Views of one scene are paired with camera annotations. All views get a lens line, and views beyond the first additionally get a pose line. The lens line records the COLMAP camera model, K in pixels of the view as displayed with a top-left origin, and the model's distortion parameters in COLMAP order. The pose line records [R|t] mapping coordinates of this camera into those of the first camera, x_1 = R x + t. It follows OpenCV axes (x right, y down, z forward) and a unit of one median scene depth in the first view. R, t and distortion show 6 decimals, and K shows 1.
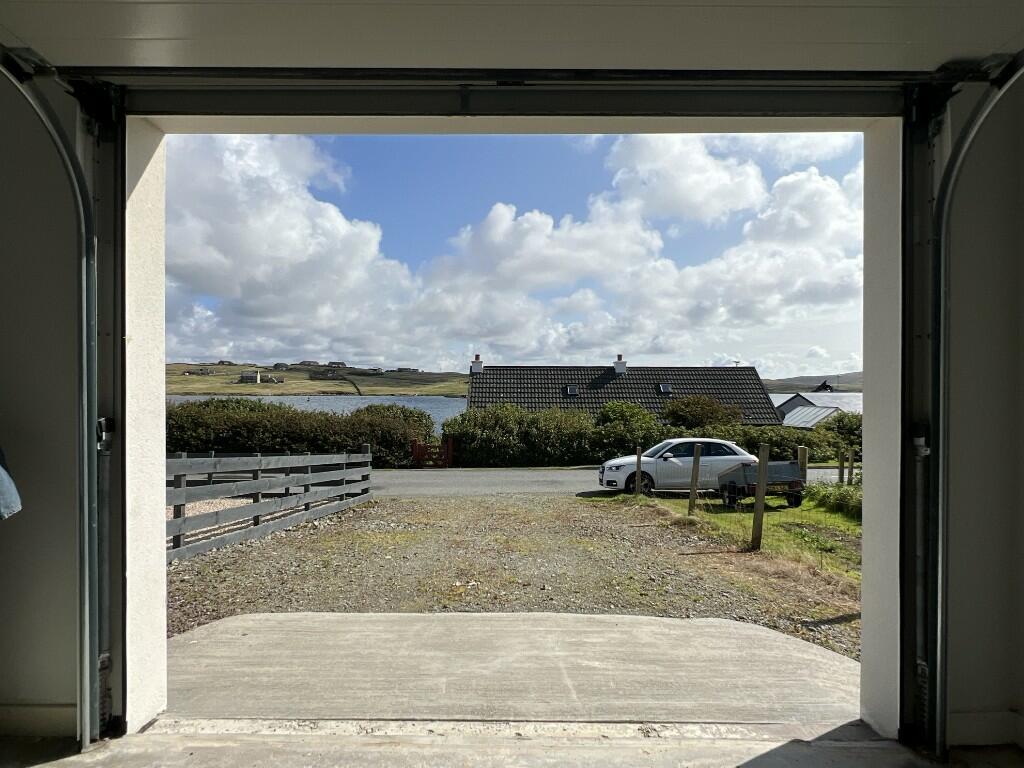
lens RADIAL K [[586.4, 0, 512.0], [0, 586.4, 384.0], [0, 0, 1]] dist [-0.001971, 0.000825]
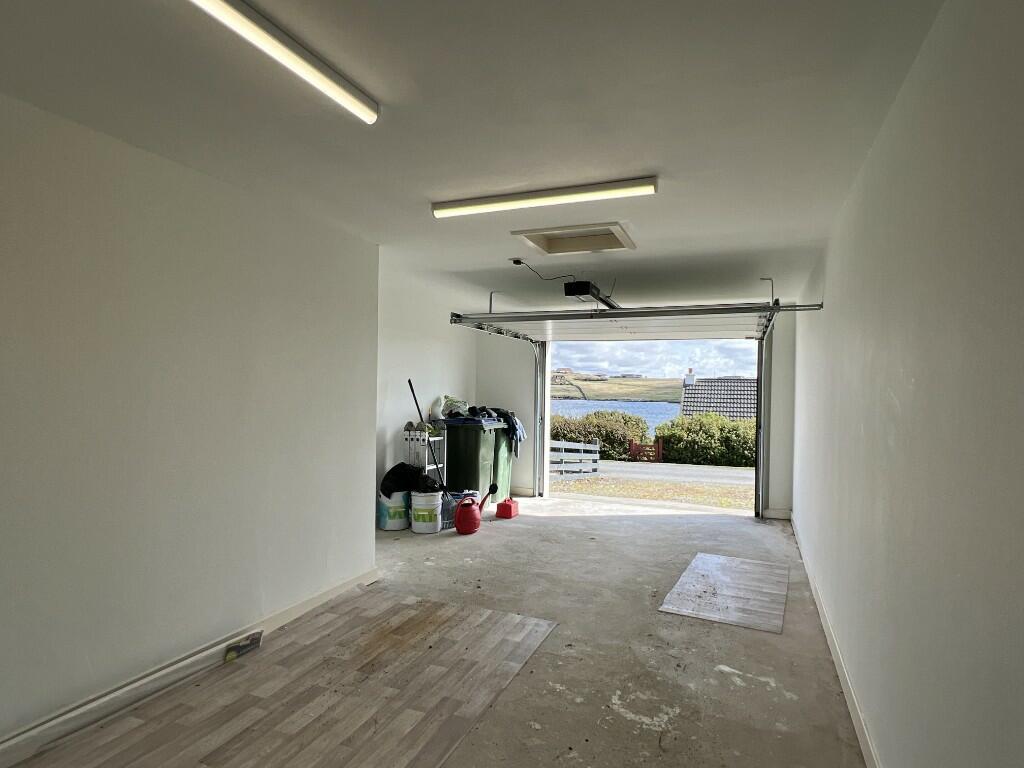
lens RADIAL K [[580.0, 0, 512.0], [0, 580.0, 384.0], [0, 0, 1]] dist [-0.003051, 0.000118]
pose [[0.929326, 0.009878, -0.369128, 0.055961], [-0.013124, 0.999894, -0.006284, -0.013279], [0.369027, 0.010684, 0.929357, -0.266862]]
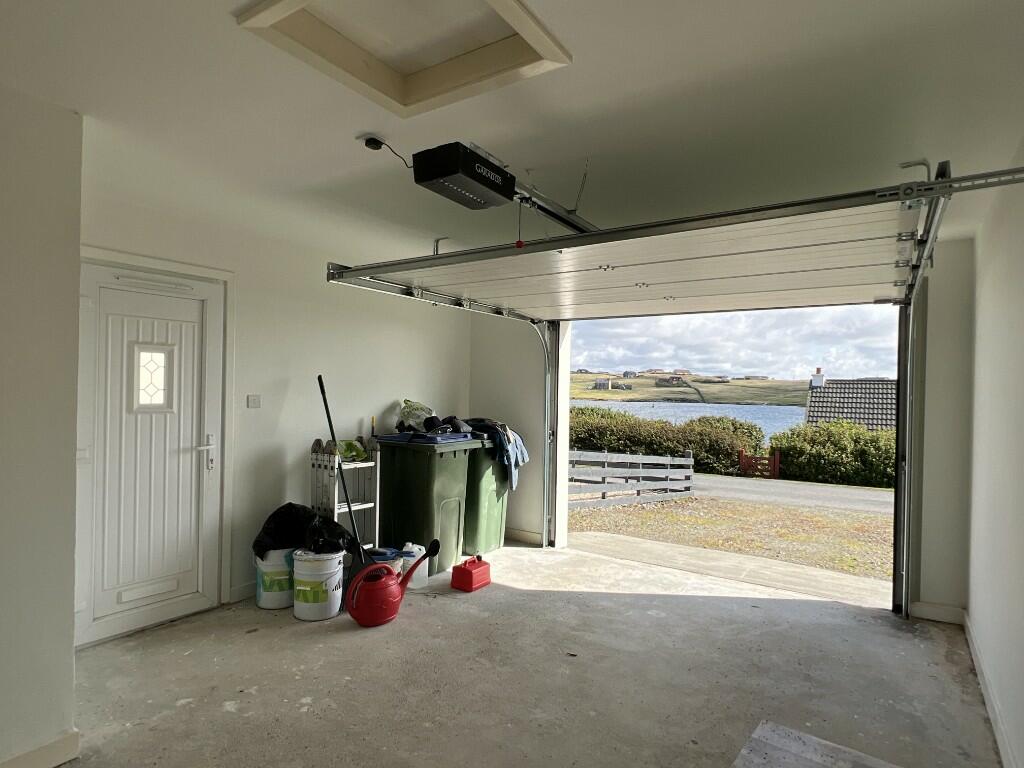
lens RADIAL K [[580.0, 0, 512.0], [0, 580.0, 384.0], [0, 0, 1]] dist [-0.003051, 0.000118]
pose [[0.839508, 0.009146, -0.543270, 0.060989], [-0.015490, 0.999855, -0.007104, -0.013549], [0.543127, 0.014379, 0.839528, -0.134869]]
